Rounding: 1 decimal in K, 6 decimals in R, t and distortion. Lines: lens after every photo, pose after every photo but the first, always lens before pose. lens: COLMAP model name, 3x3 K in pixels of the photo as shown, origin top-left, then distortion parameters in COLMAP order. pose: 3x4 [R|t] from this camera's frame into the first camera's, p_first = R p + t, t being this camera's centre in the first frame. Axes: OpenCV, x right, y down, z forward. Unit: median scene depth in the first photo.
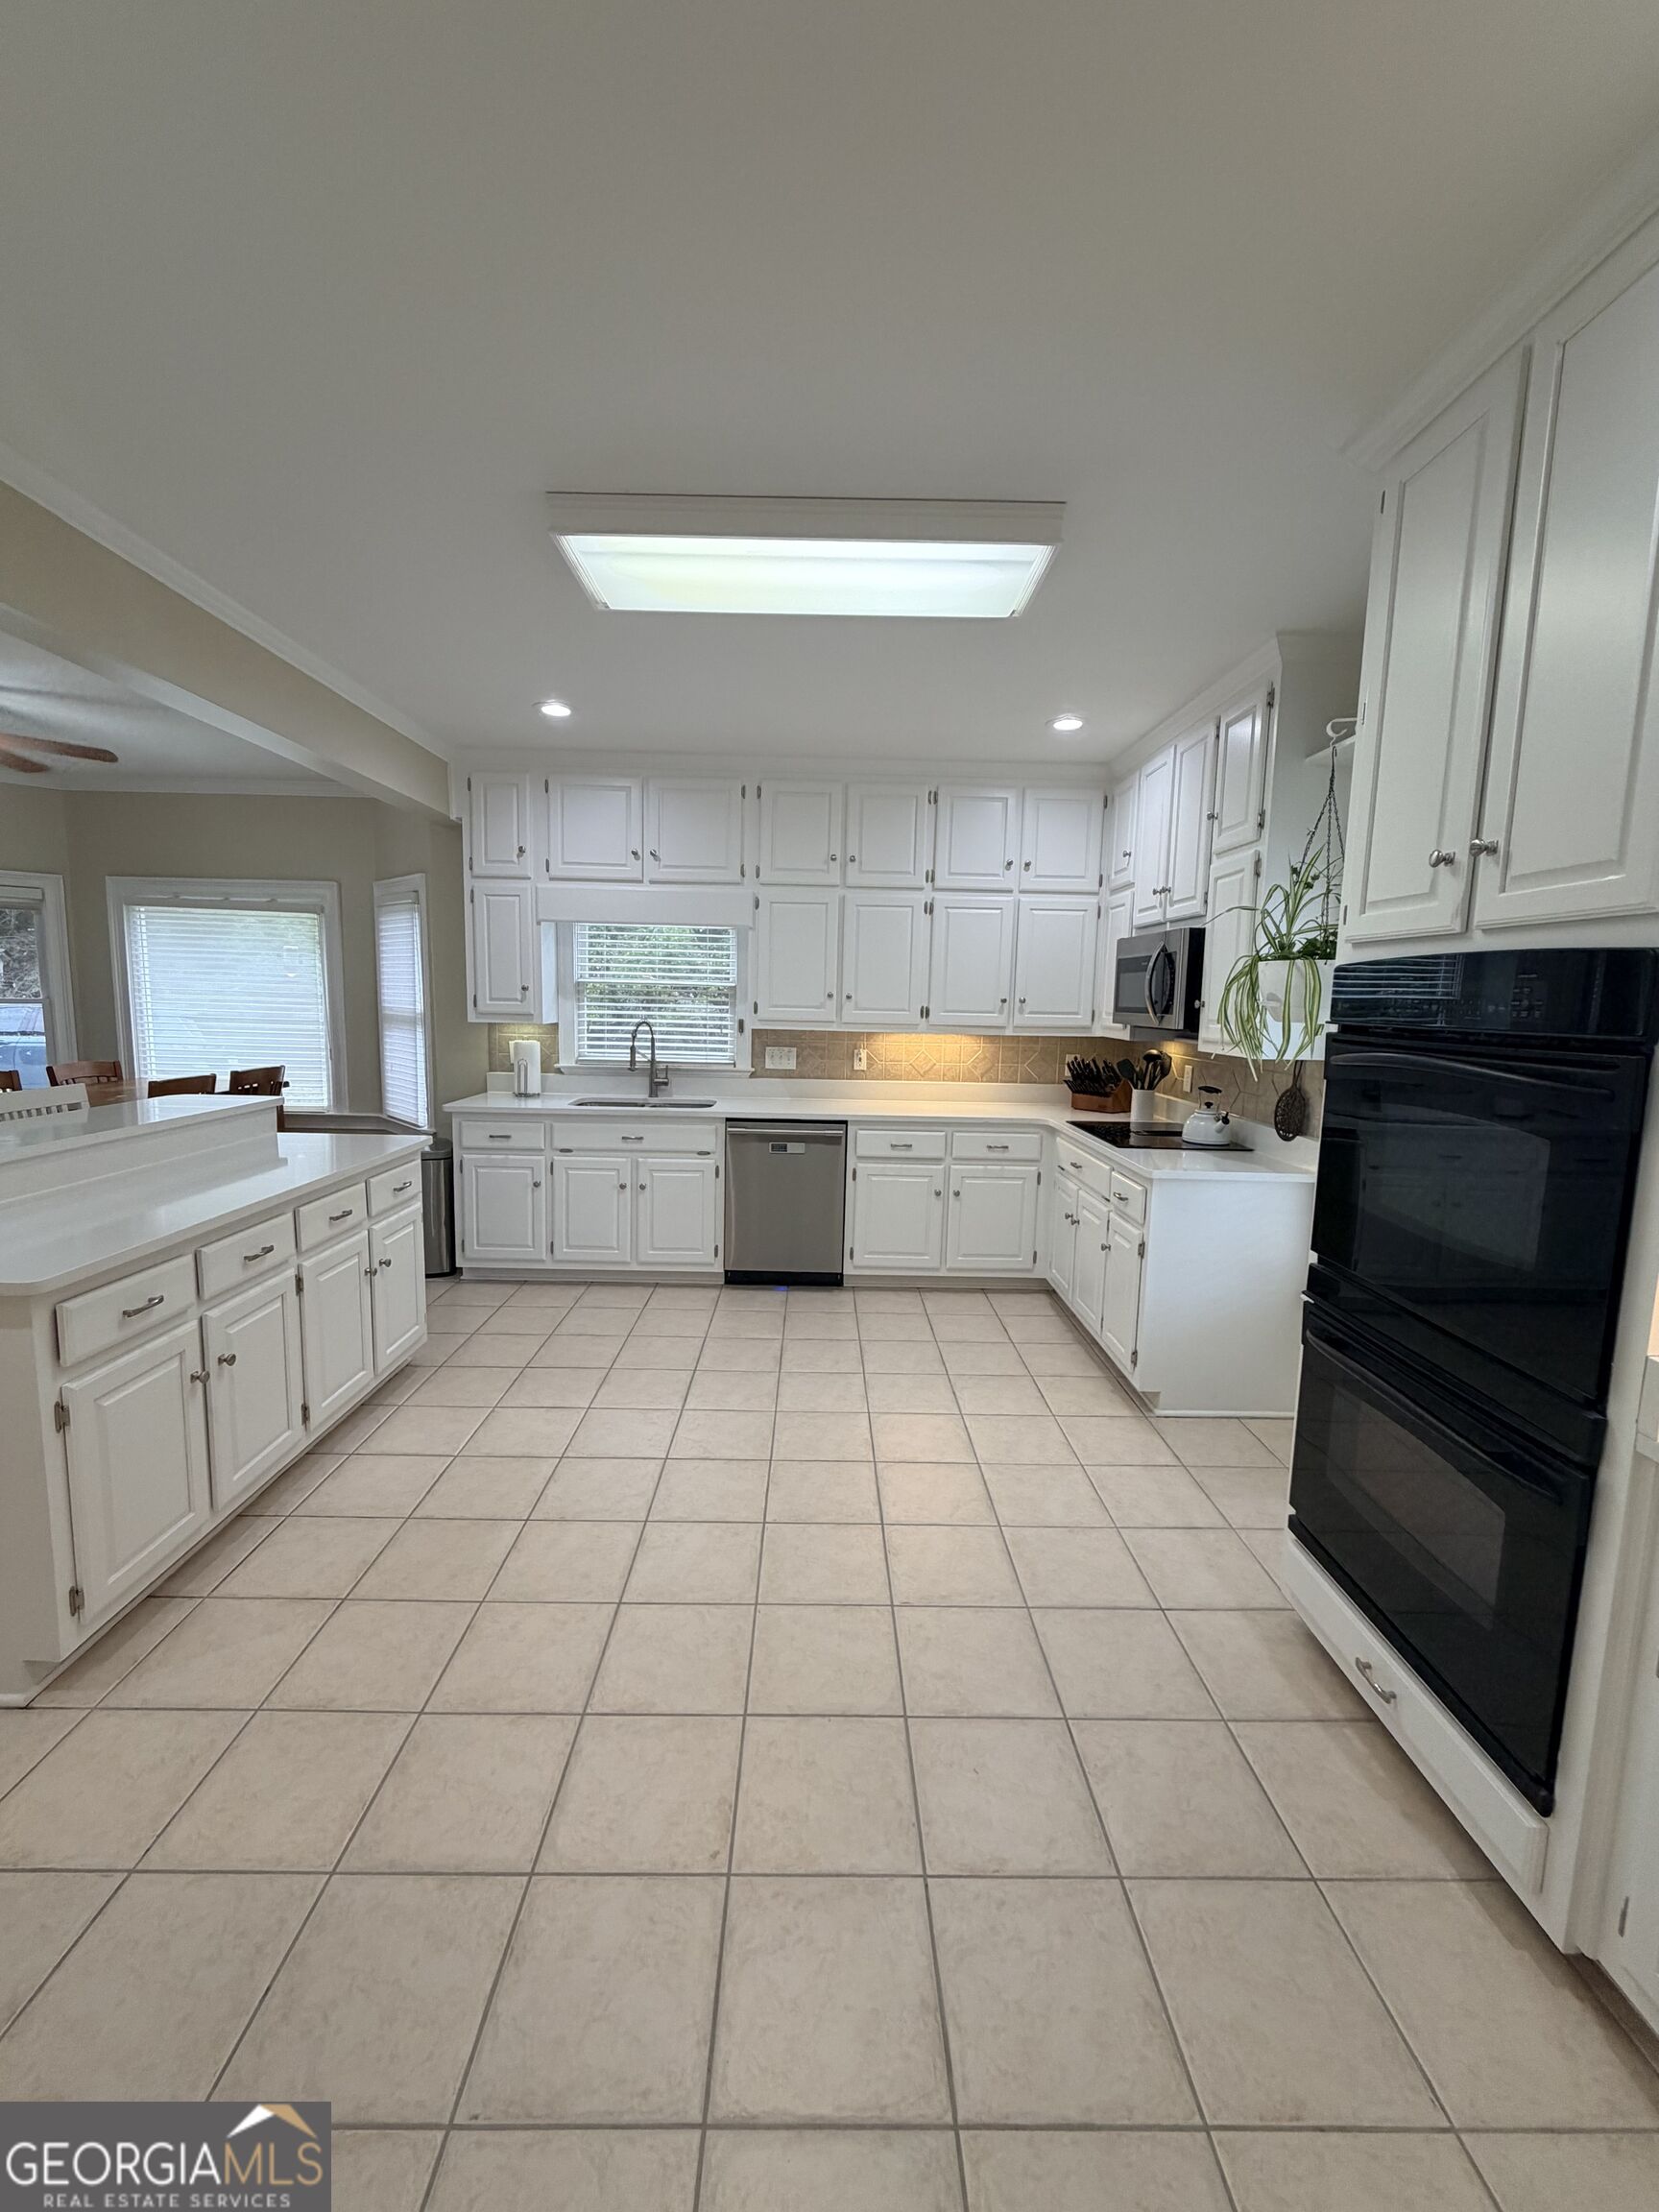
lens RADIAL K [[877.8, 0, 828.1], [0, 877.8, 1097.4], [0, 0, 1]] dist [-0.001034, 0.000525]
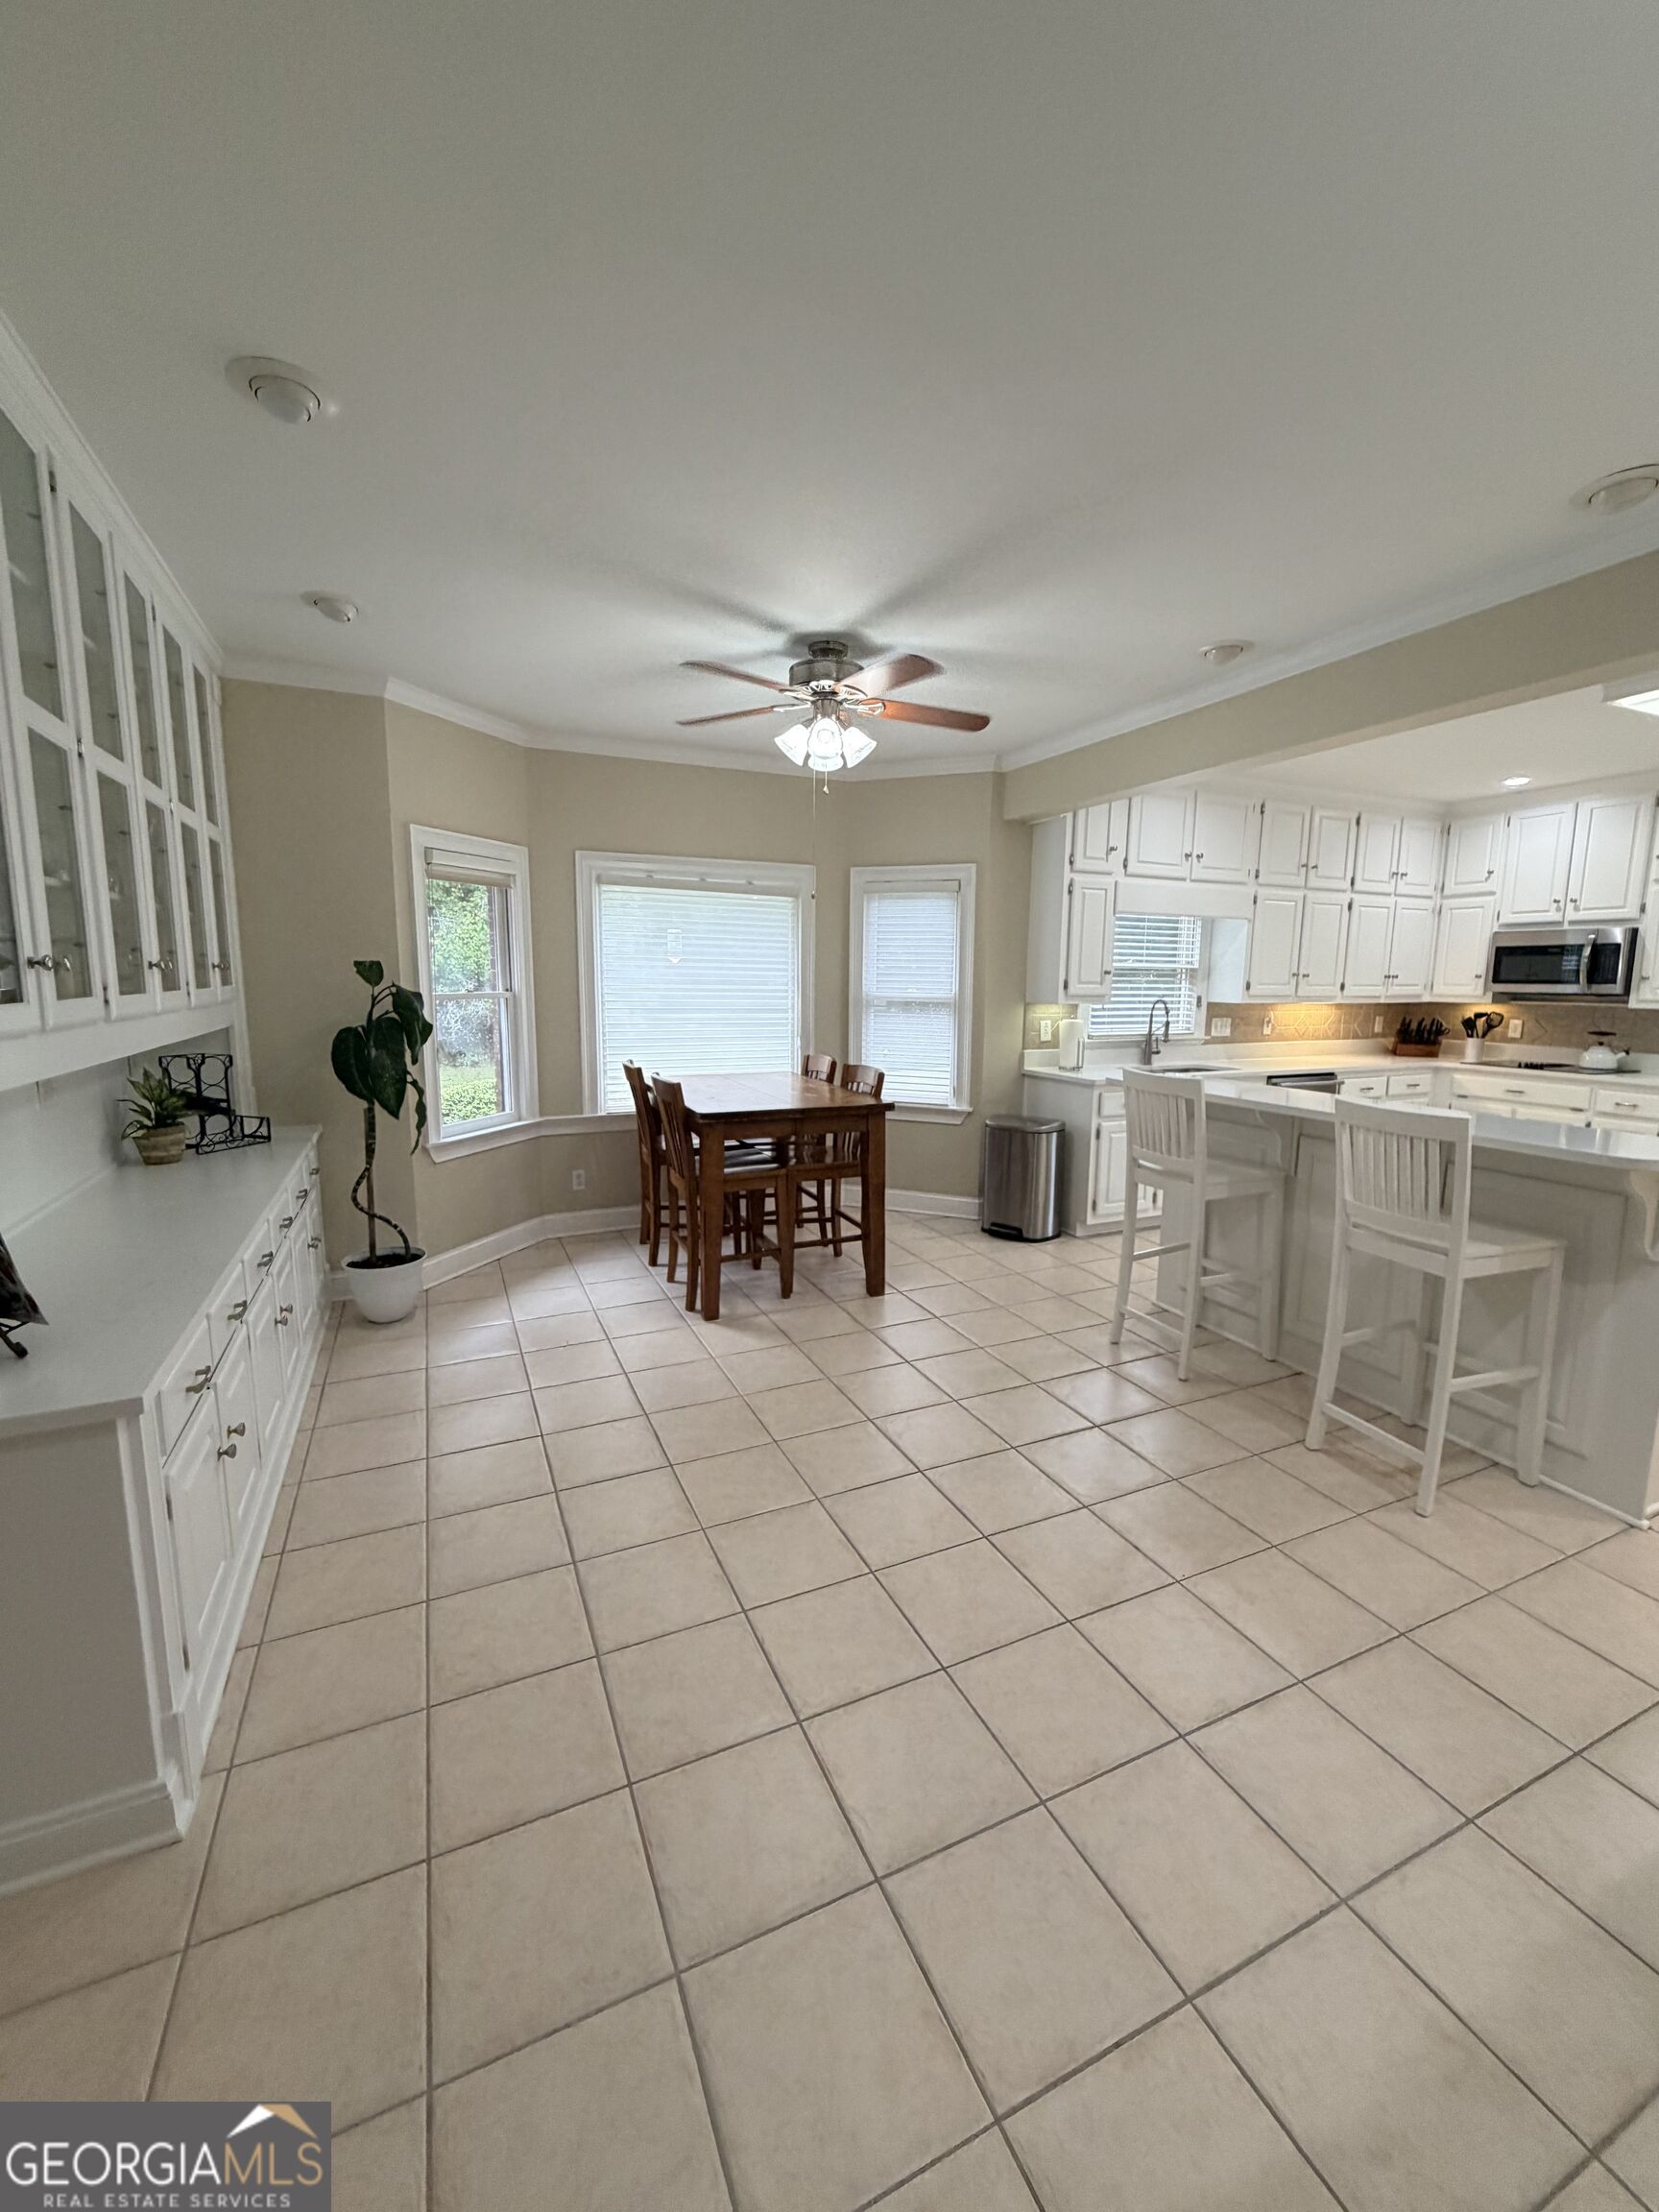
lens RADIAL K [[877.8, 0, 827.7], [0, 877.8, 1101.6], [0, 0, 1]] dist [-0.001034, 0.000525]
pose [[0.917503, -0.071076, 0.391326, -1.164755], [0.058498, 0.997318, 0.043985, -0.030661], [-0.393403, -0.017465, 0.919200, 0.109073]]
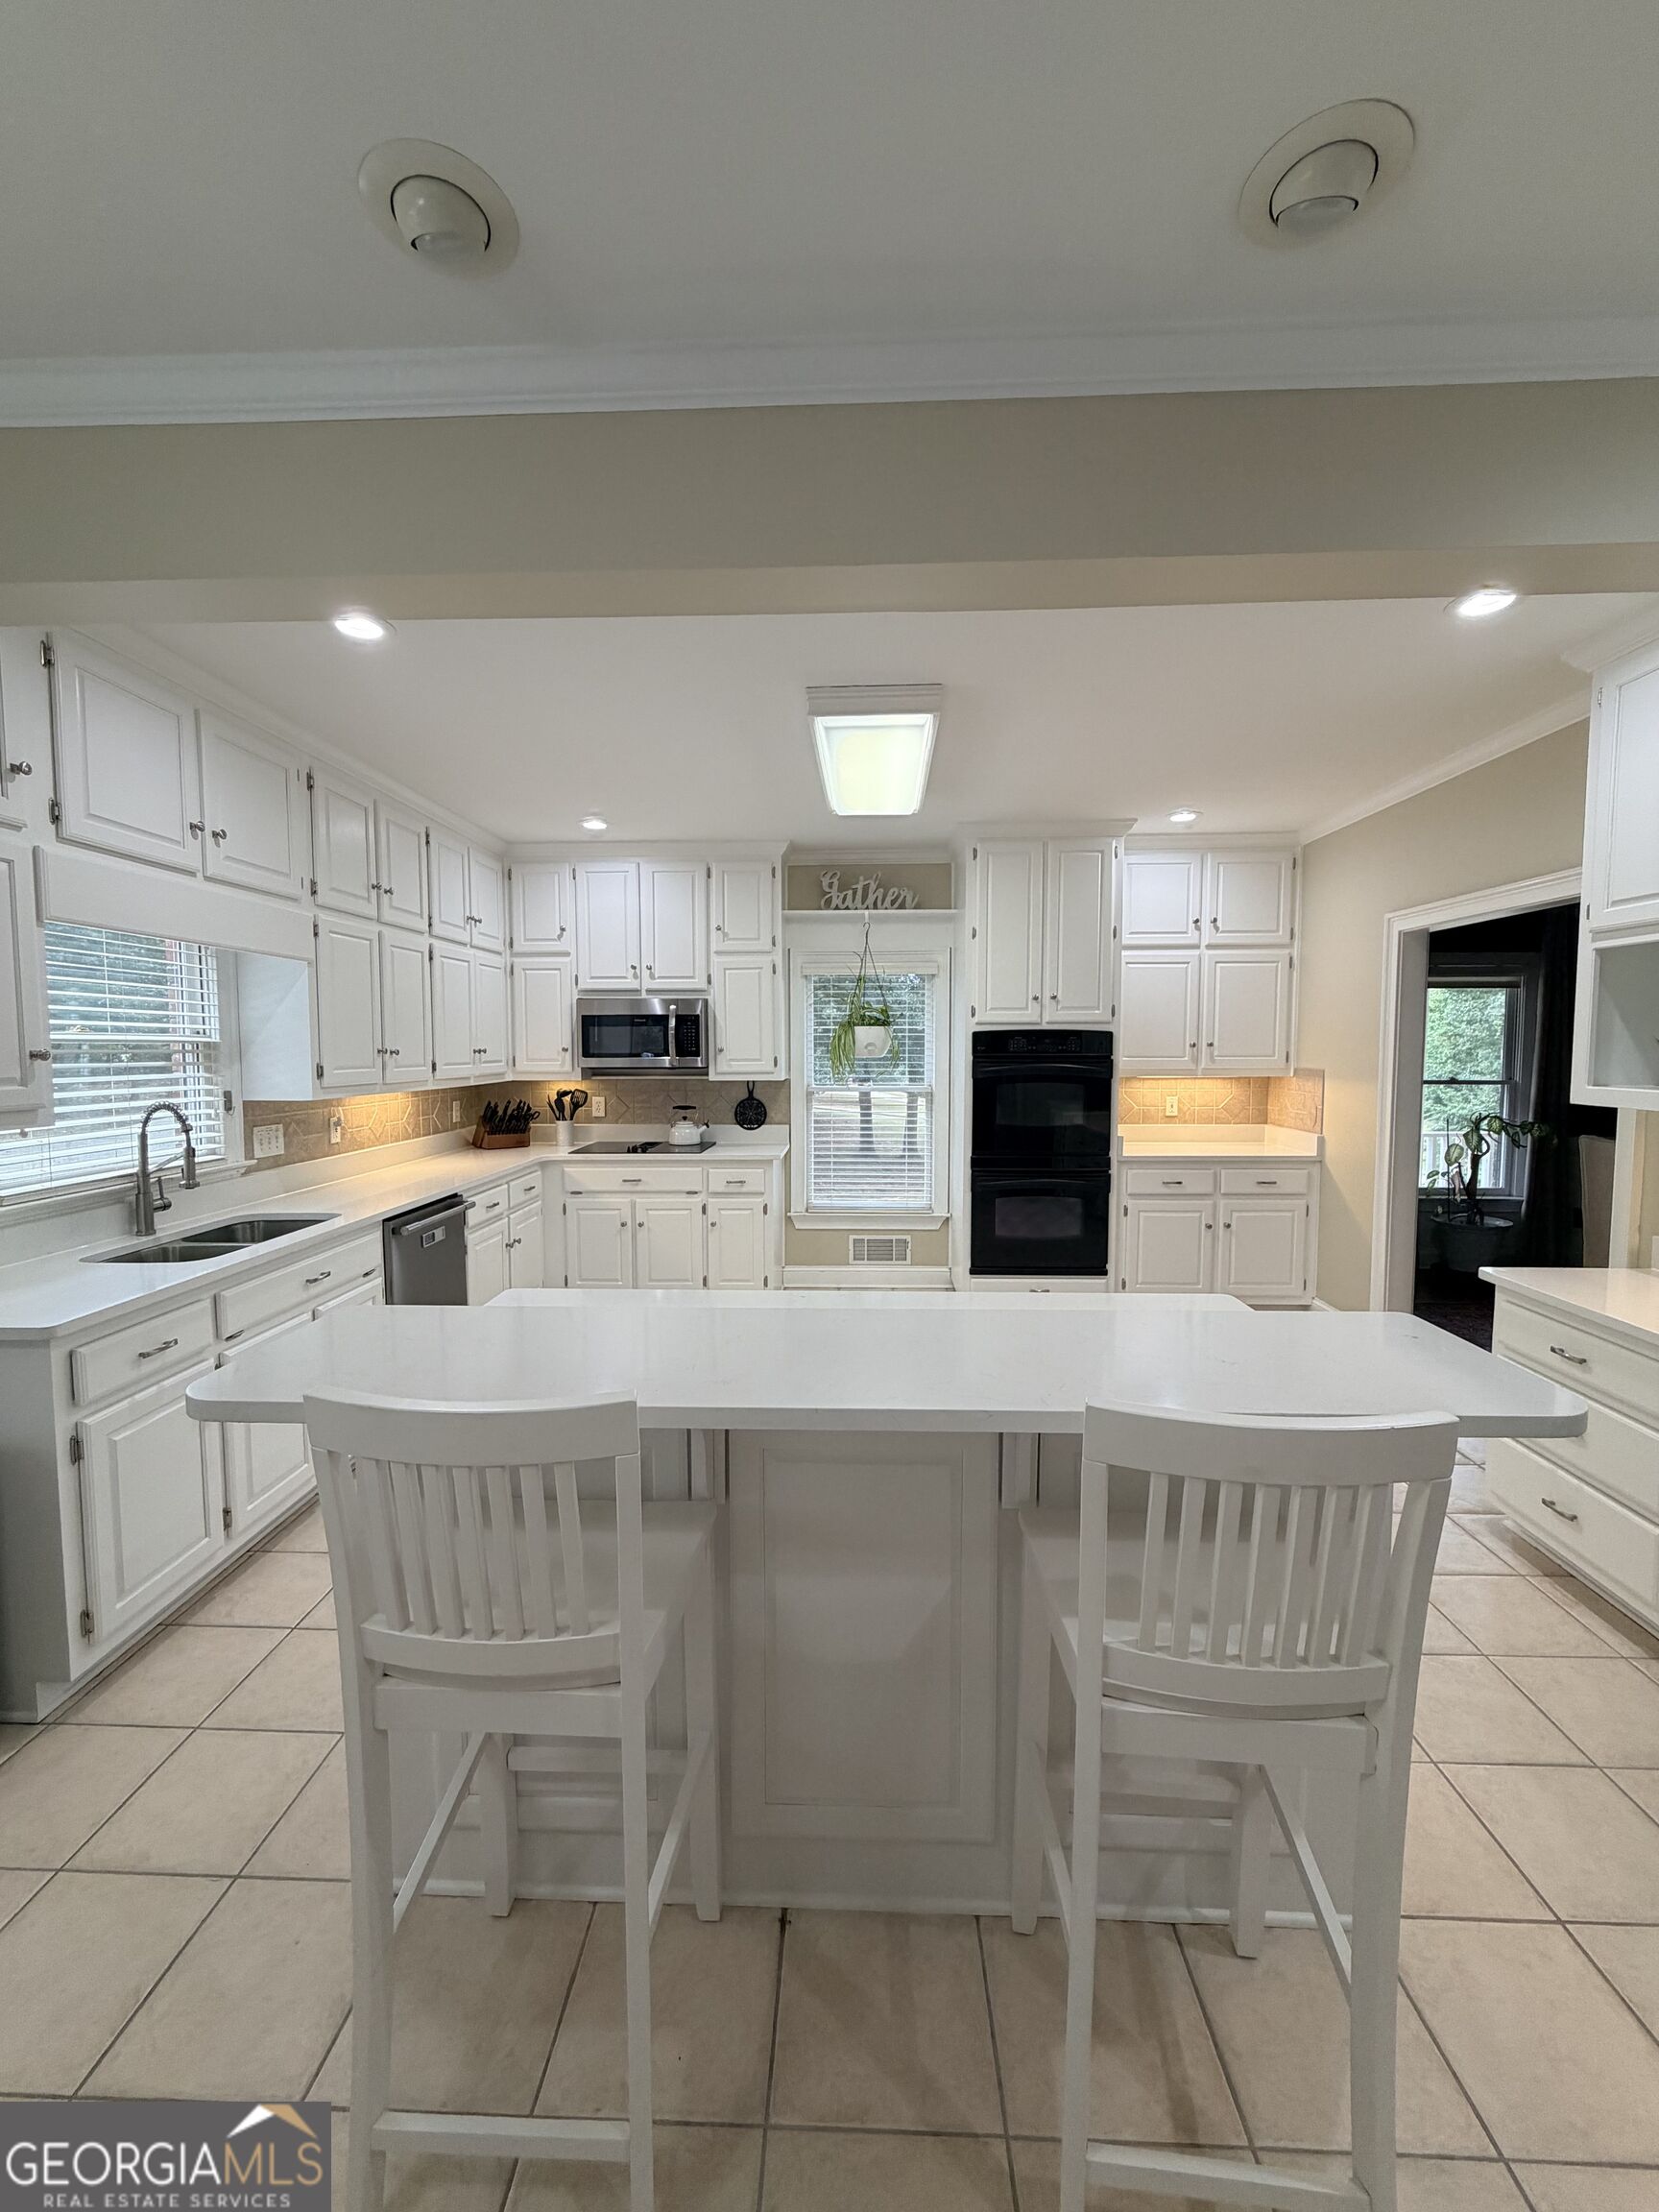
lens RADIAL K [[877.8, 0, 827.7], [0, 877.8, 1103.2], [0, 0, 1]] dist [-0.001034, 0.000525]
pose [[0.050839, -0.087711, 0.994848, -0.832207], [0.120741, 0.989369, 0.081057, -0.087970], [-0.991381, 0.115998, 0.060889, 0.564317]]
